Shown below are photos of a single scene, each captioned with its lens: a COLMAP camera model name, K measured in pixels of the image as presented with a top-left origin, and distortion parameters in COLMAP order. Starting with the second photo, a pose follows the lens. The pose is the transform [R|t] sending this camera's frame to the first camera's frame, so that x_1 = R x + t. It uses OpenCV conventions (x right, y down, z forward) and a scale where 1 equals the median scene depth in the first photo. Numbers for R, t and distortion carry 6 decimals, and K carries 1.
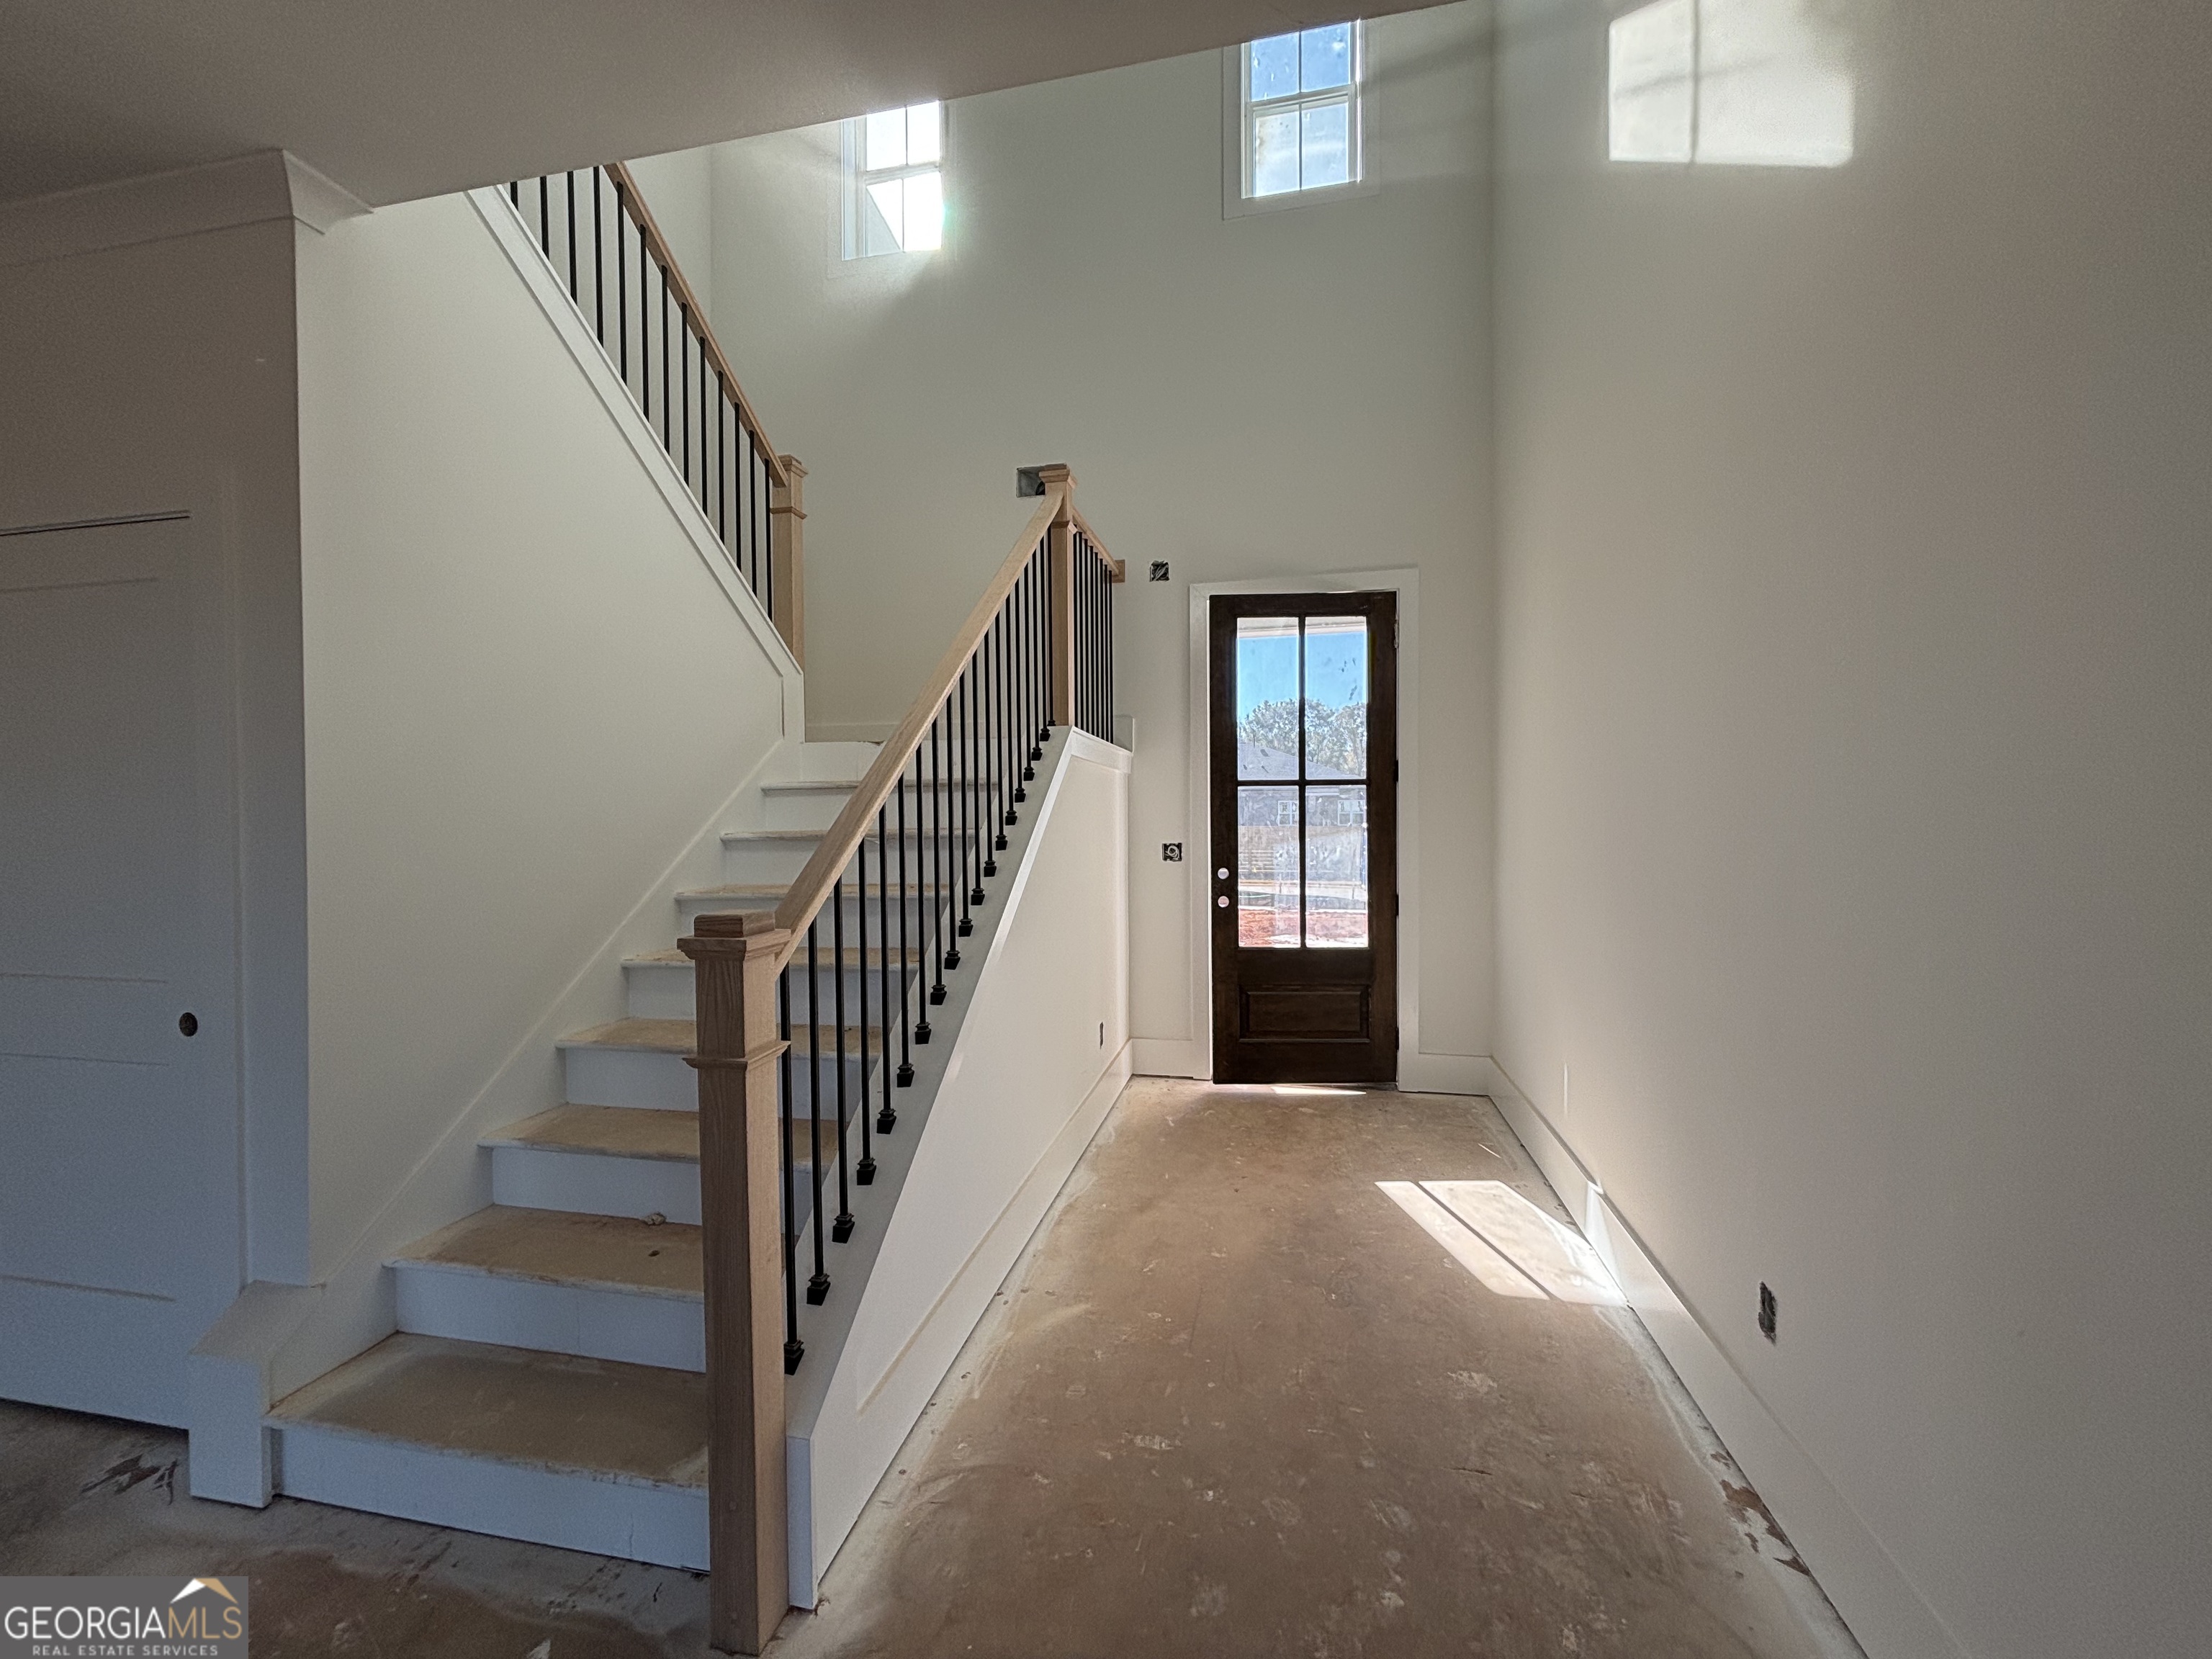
lens RADIAL K [[901.1, 0, 1126.9], [0, 901.1, 831.8], [0, 0, 1]] dist [0.020762, 0.000188]
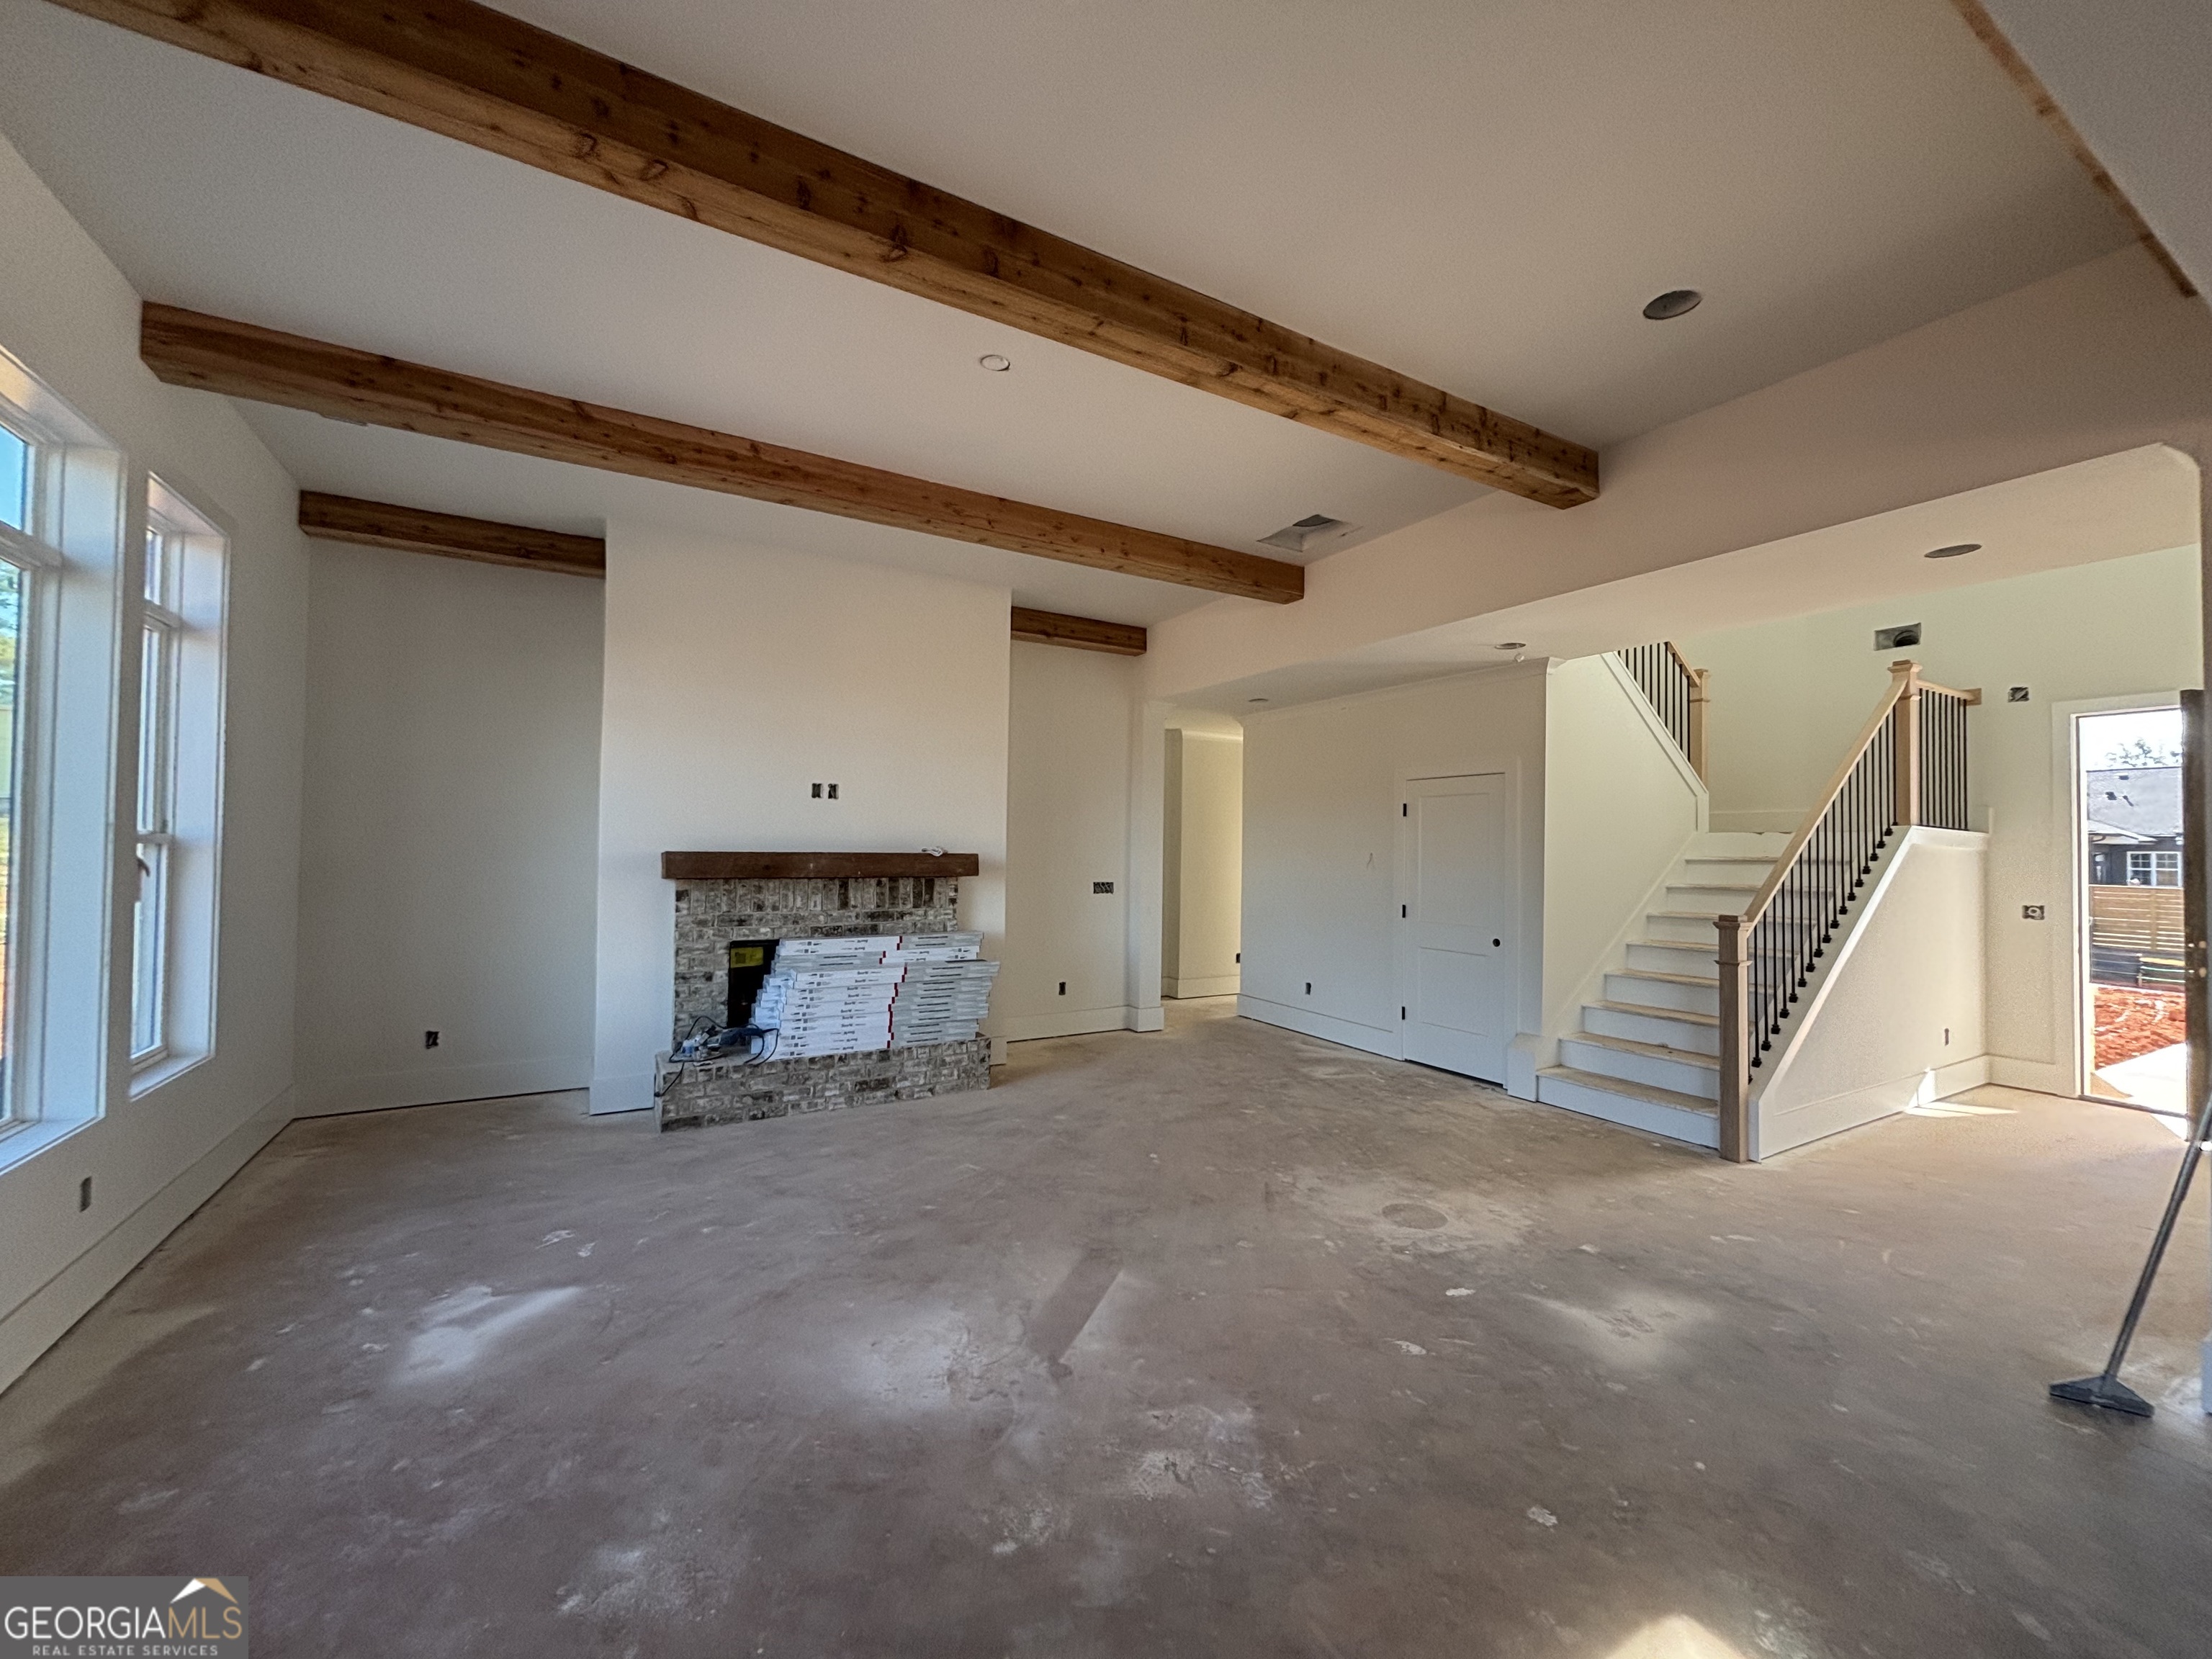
lens RADIAL K [[901.1, 0, 1126.9], [0, 901.1, 831.8], [0, 0, 1]] dist [0.020762, 0.000188]
pose [[0.679129, 0.001851, -0.734017, 0.184912], [-0.034326, 0.998983, -0.029240, -0.012445], [0.733216, 0.045054, 0.678501, -1.119002]]
